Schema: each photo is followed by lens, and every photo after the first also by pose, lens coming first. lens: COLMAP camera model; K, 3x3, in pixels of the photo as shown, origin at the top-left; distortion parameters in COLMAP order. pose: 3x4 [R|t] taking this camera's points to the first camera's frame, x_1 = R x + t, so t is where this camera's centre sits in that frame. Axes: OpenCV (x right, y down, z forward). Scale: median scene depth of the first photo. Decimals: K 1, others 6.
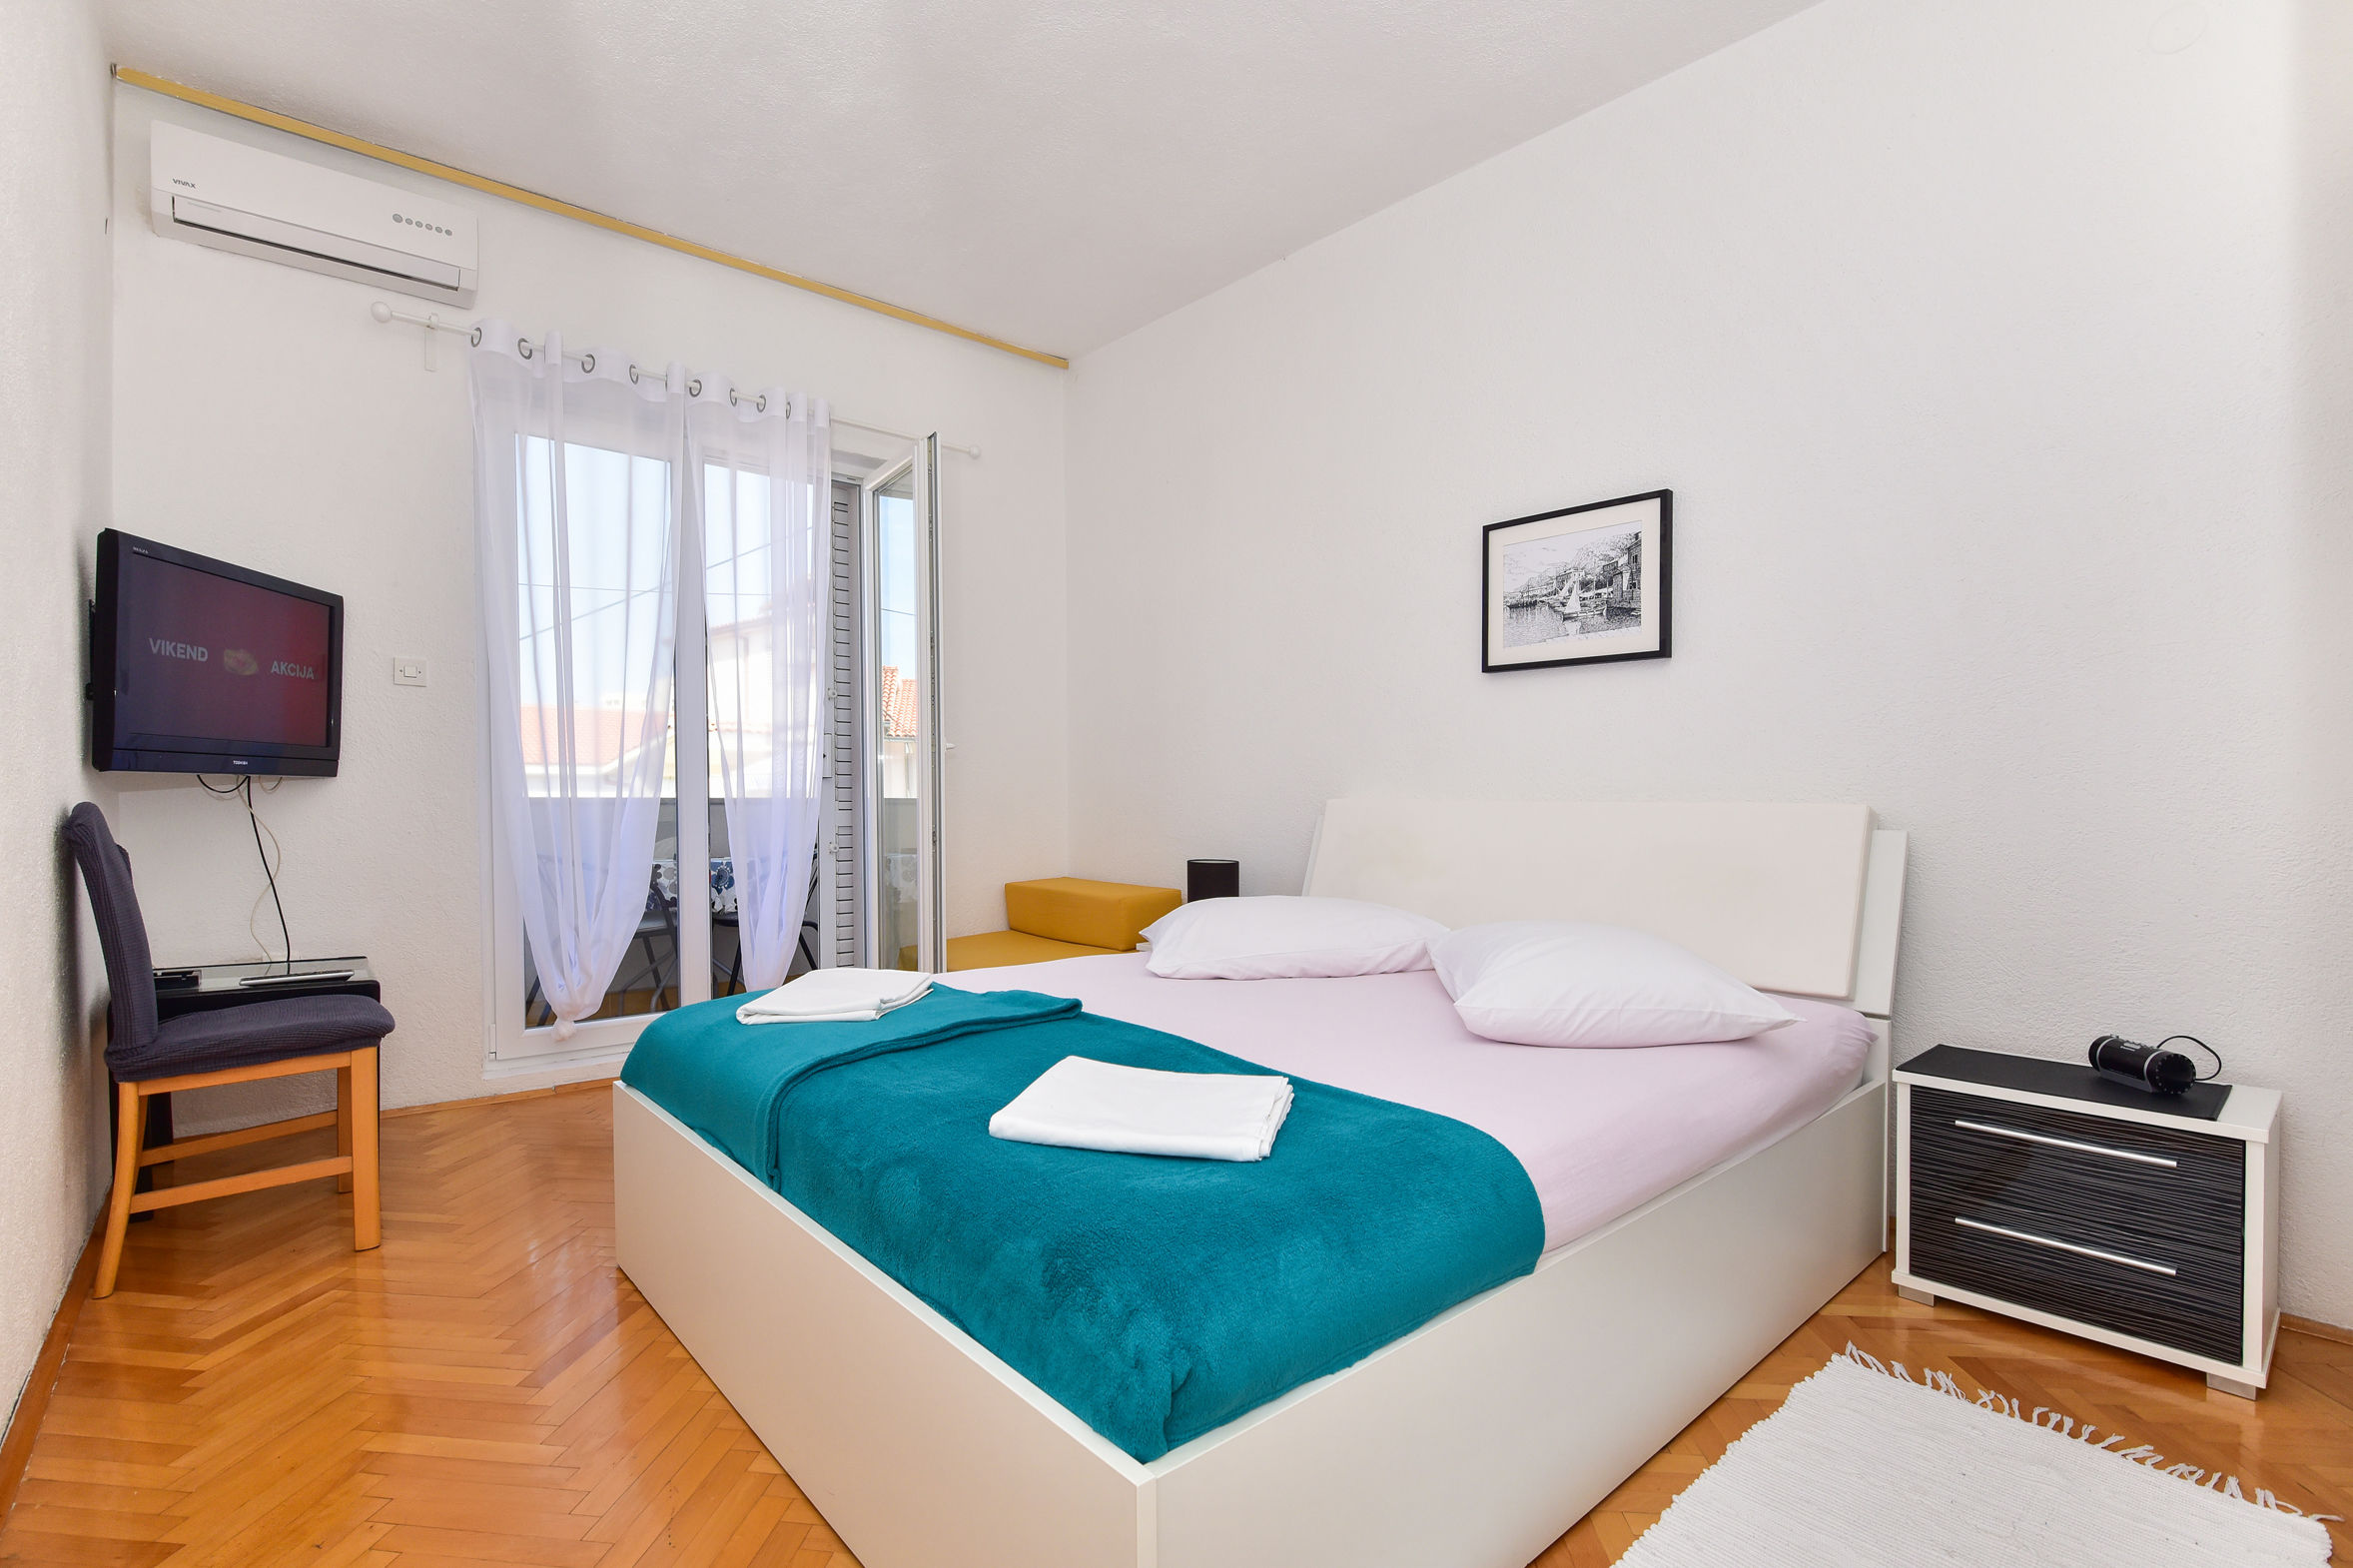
lens RADIAL K [[1061.3, 0, 1176.5], [0, 1061.3, 784.0], [0, 0, 1]] dist [0.003872, -0.019485]
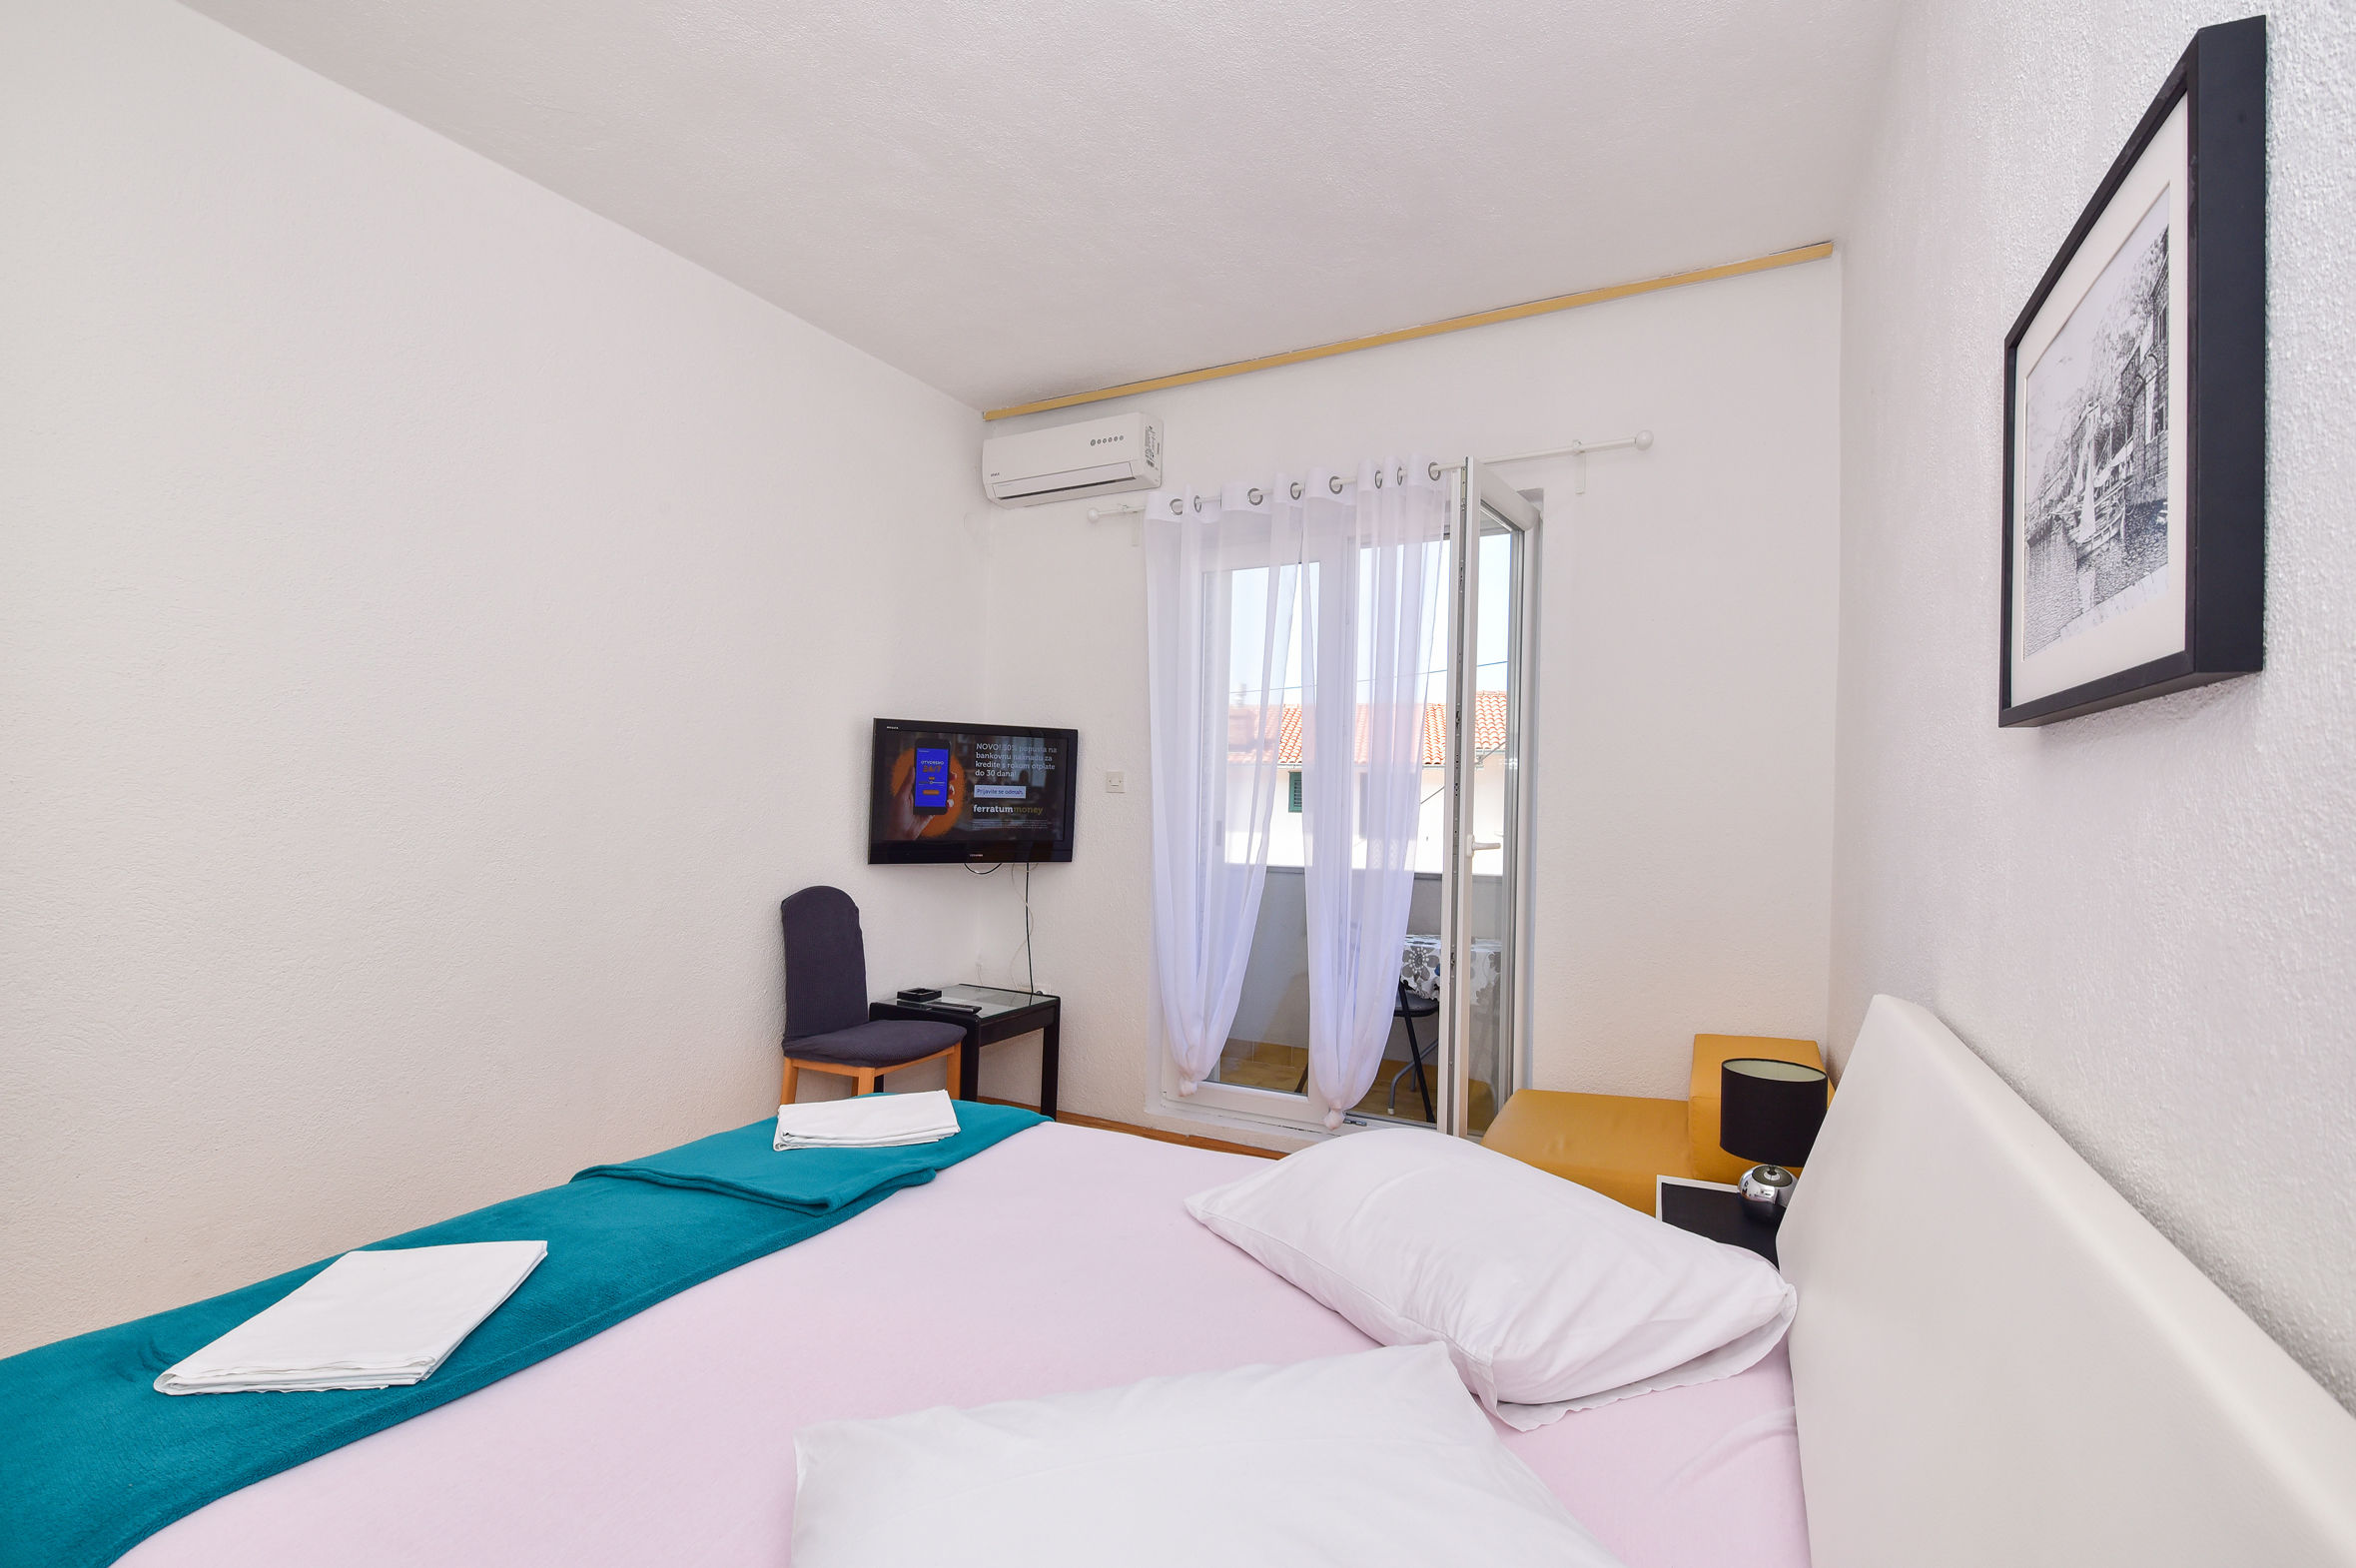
lens RADIAL K [[1067.1, 0, 1199.6], [0, 1067.1, 788.5], [0, 0, 1]] dist [0.001575, -0.000105]
pose [[0.378175, -0.014114, -0.925627, 0.578258], [-0.001031, 0.999877, -0.015667, -0.082767], [0.925734, 0.006879, 0.378114, 0.641432]]
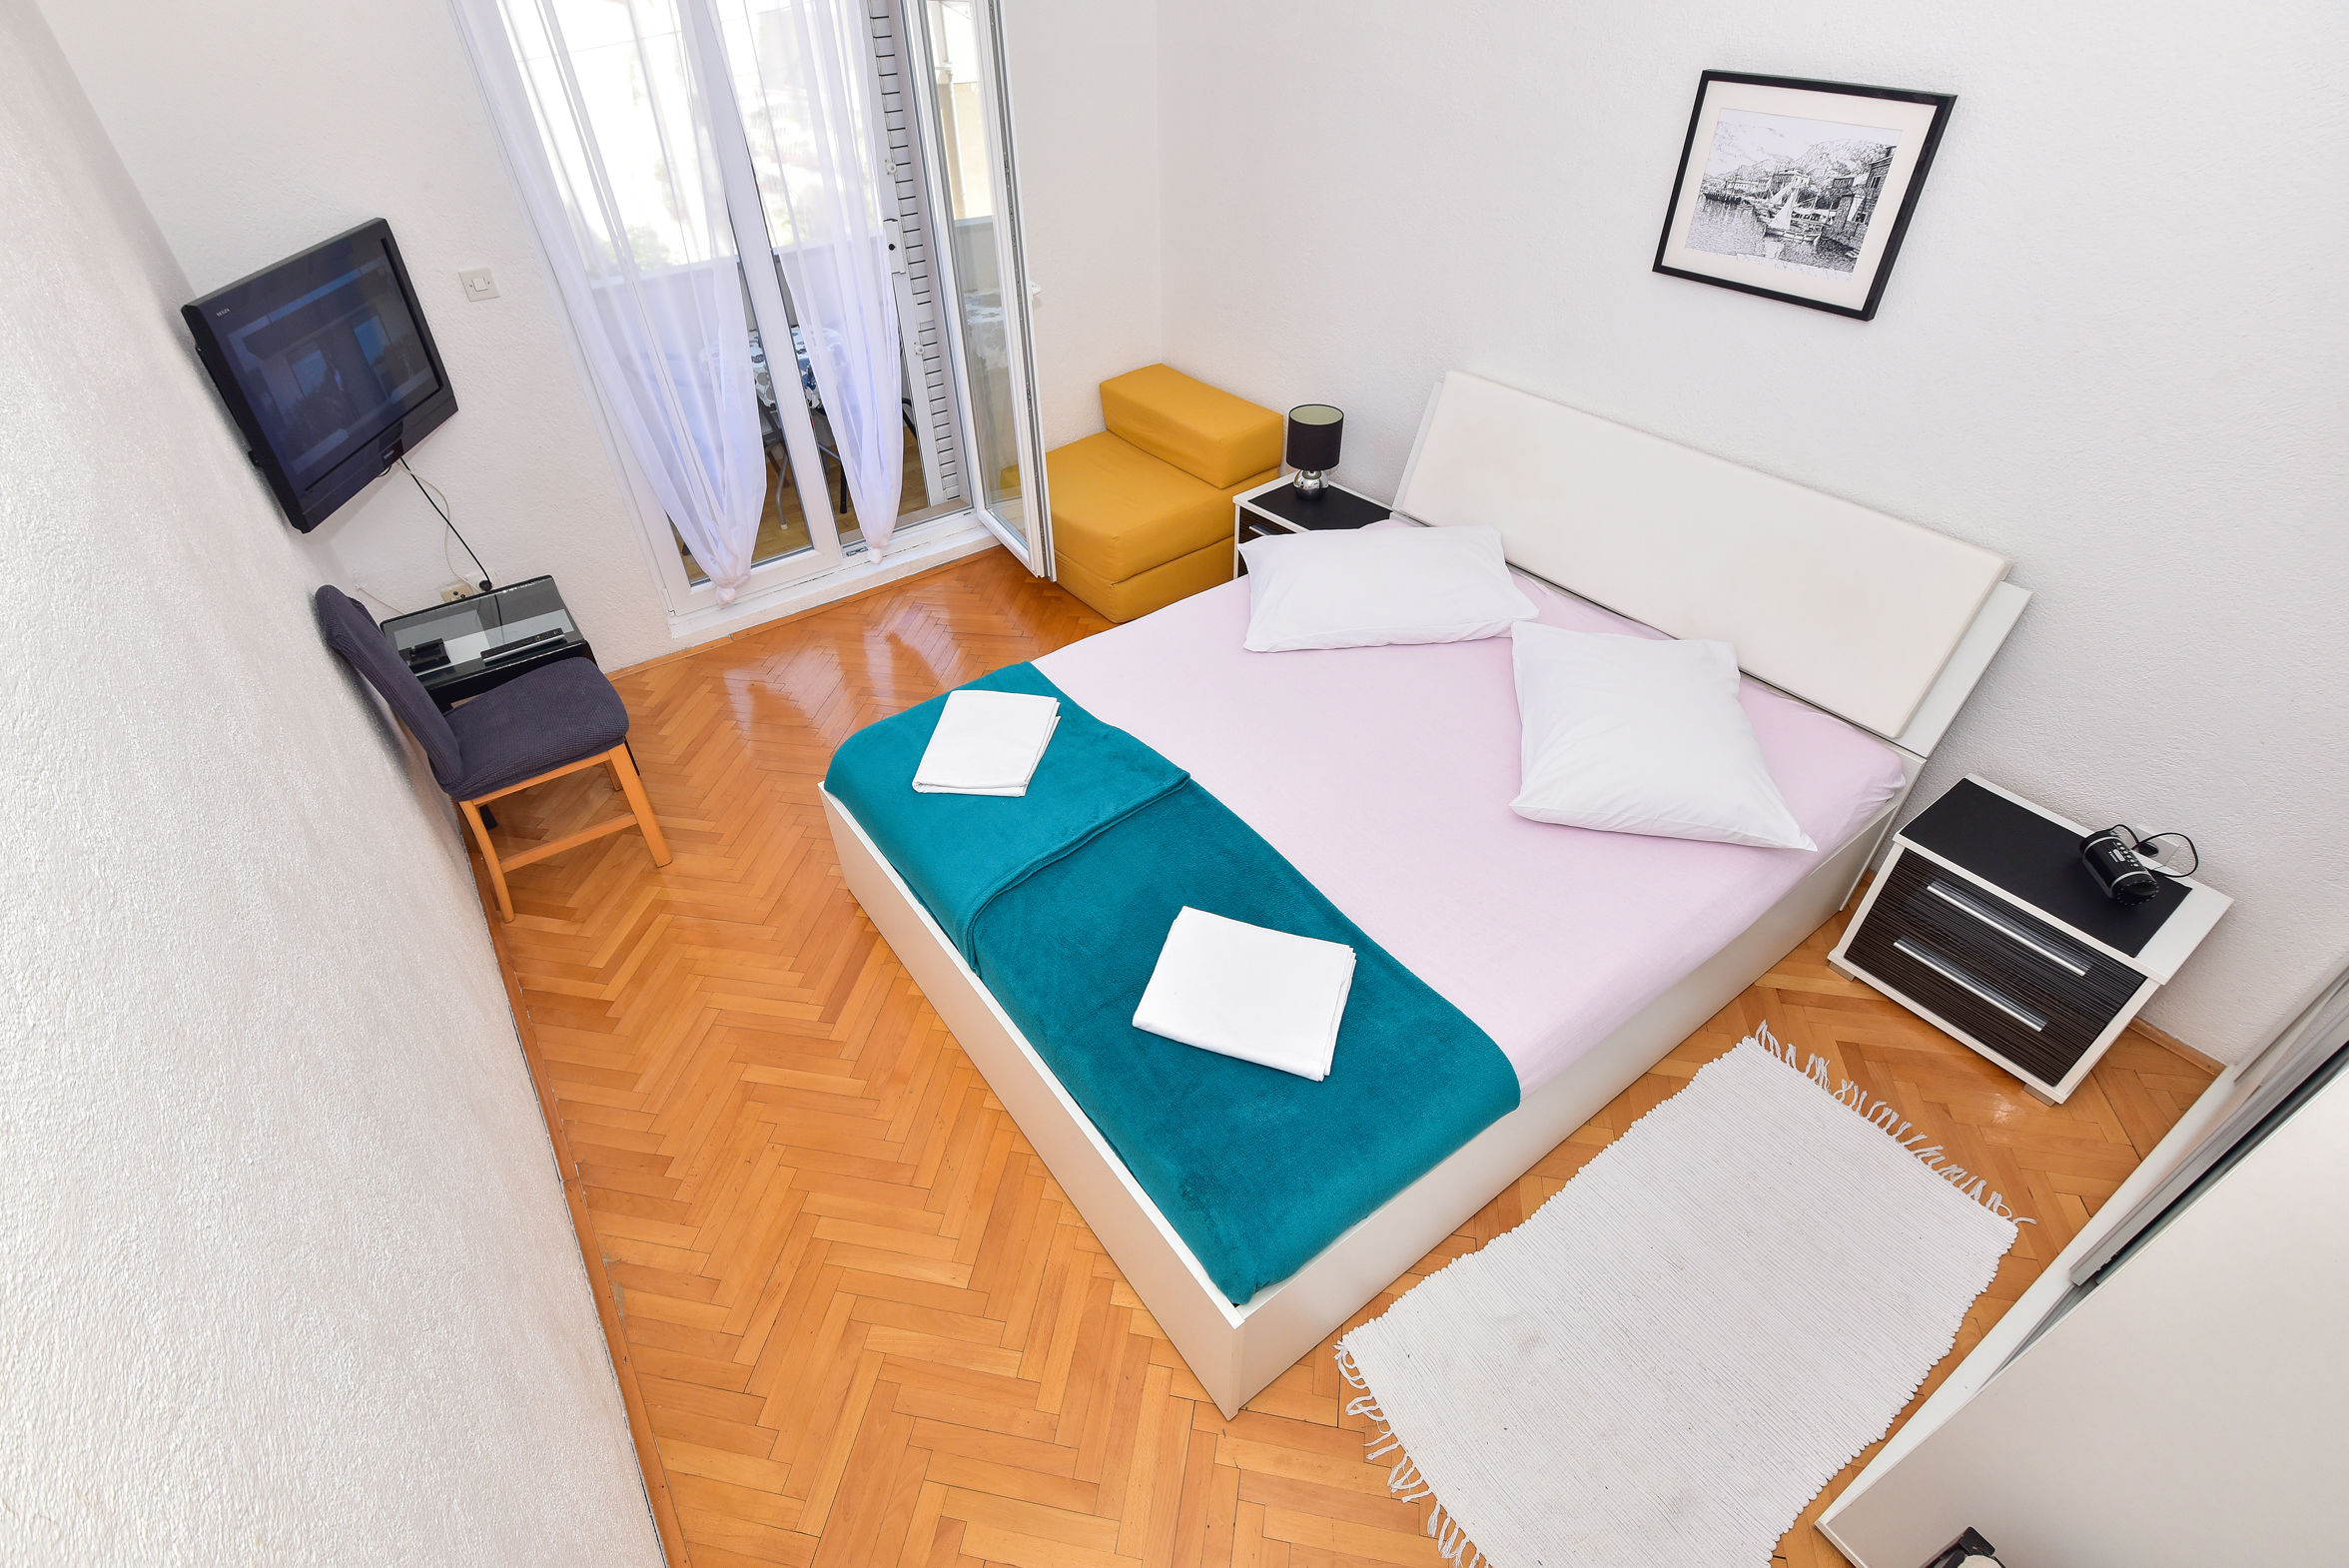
lens RADIAL K [[1079.1, 0, 1141.8], [0, 1079.1, 784.6], [0, 0, 1]] dist [-0.012066, -0.011103]
pose [[0.994430, 0.046404, -0.094632, -0.020319], [0.024240, 0.773101, 0.633819, -0.370532], [0.102571, -0.632583, 0.767670, 0.041810]]
